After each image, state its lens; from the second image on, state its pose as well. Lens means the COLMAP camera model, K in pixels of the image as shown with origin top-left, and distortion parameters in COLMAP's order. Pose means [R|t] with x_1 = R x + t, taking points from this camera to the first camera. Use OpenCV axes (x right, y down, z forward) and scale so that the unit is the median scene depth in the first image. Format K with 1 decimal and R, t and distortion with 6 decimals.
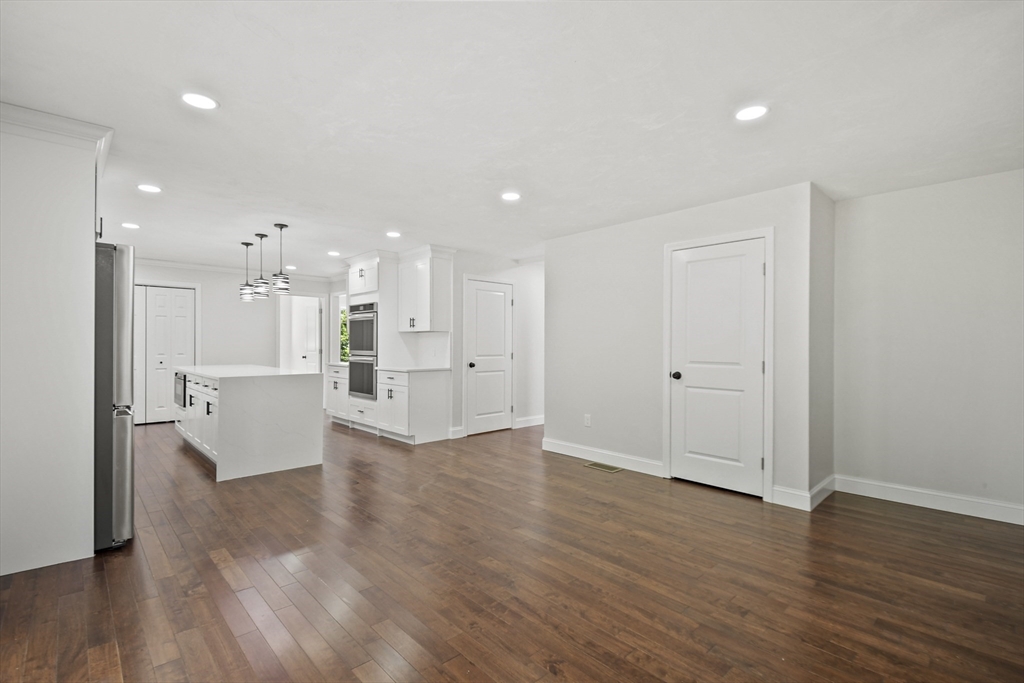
lens RADIAL K [[477.2, 0, 511.2], [0, 477.2, 347.4], [0, 0, 1]] dist [0.001504, -0.000055]
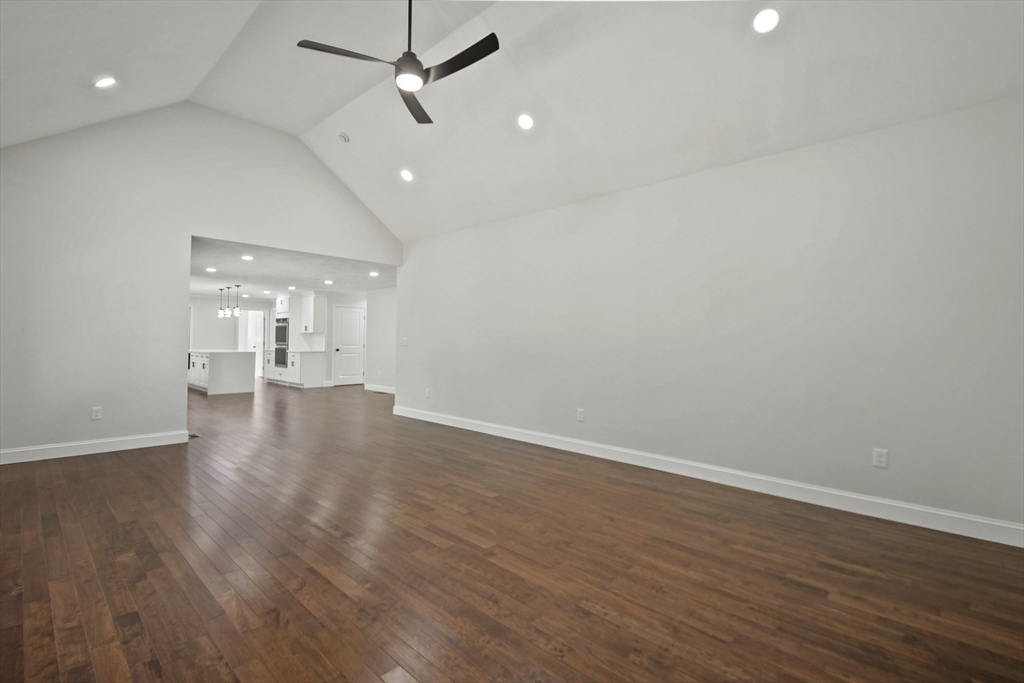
lens RADIAL K [[462.9, 0, 510.3], [0, 462.9, 335.8], [0, 0, 1]] dist [-0.001528, -0.000483]
pose [[0.997910, 0.004121, 0.064482, 0.510692], [-0.003186, 0.999888, -0.014607, 0.004539], [-0.064535, 0.014371, 0.997812, -0.963062]]
